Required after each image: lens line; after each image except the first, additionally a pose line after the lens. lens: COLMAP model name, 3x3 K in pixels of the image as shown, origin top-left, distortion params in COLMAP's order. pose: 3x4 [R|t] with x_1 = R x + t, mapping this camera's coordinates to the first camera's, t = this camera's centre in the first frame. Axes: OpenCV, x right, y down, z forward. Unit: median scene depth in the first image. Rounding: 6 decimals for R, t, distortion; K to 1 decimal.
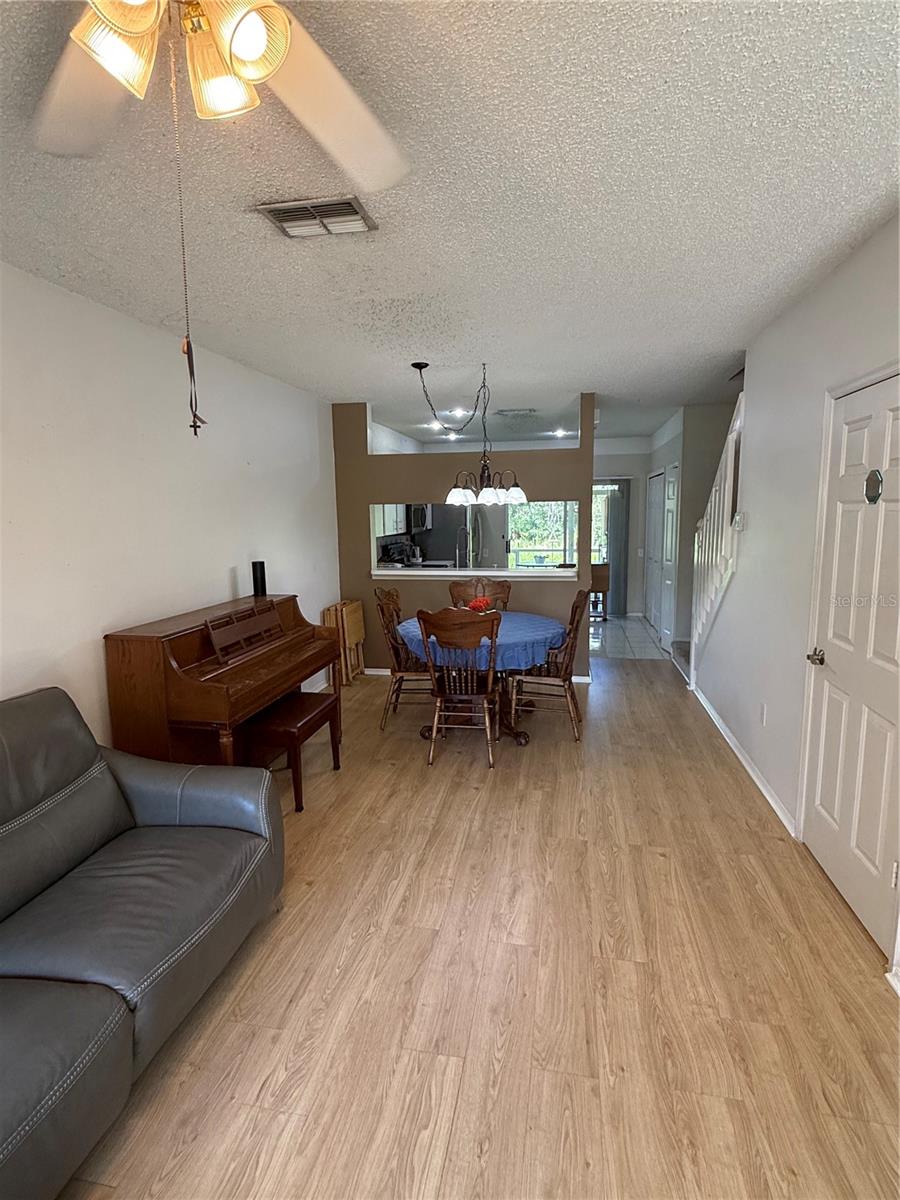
lens RADIAL K [[615.7, 0, 449.2], [0, 615.7, 602.0], [0, 0, 1]] dist [-0.004157, -0.001760]
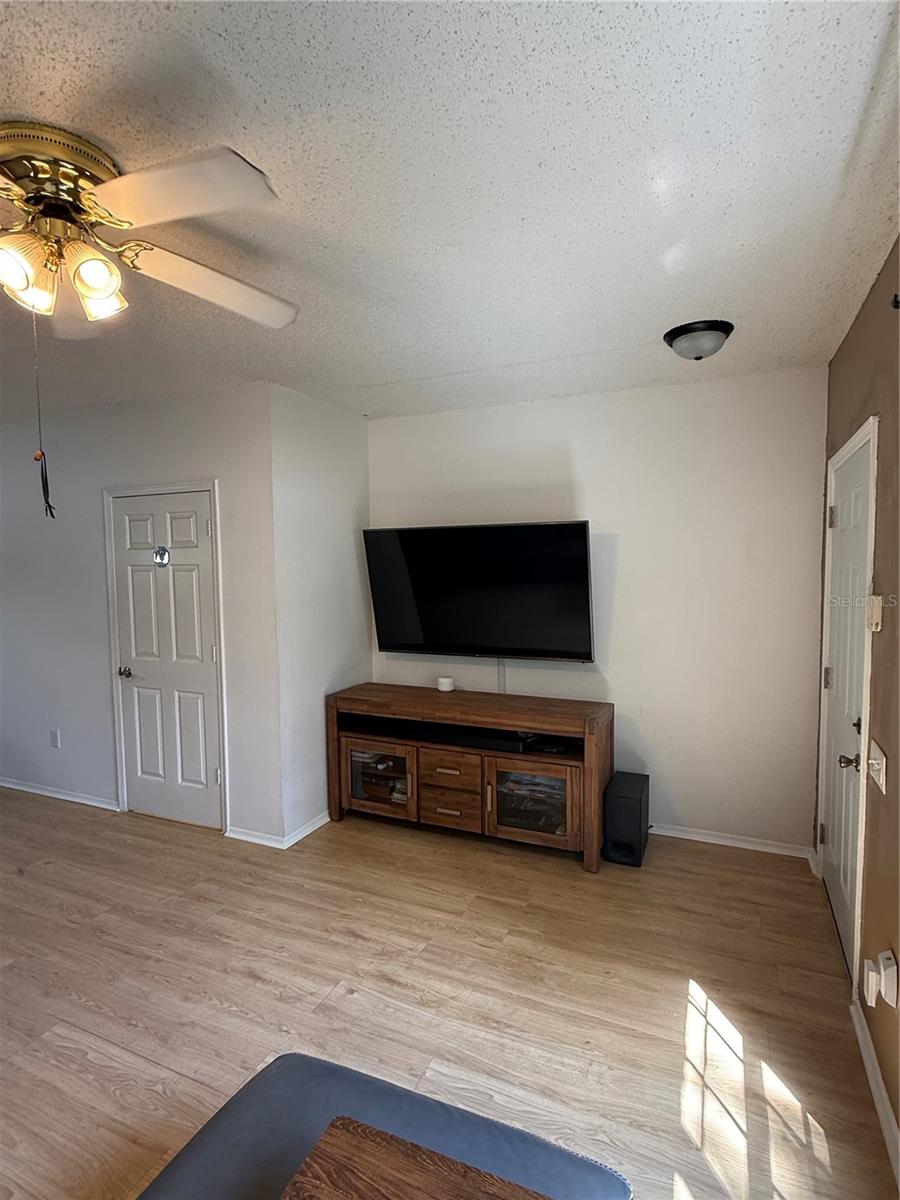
lens RADIAL K [[615.7, 0, 449.4], [0, 615.7, 600.1], [0, 0, 1]] dist [-0.004157, -0.001760]
pose [[0.232153, -0.056067, 0.971062, -0.669558], [0.152933, 0.988024, 0.020484, 0.009126], [-0.960581, 0.143752, 0.237947, -0.104510]]
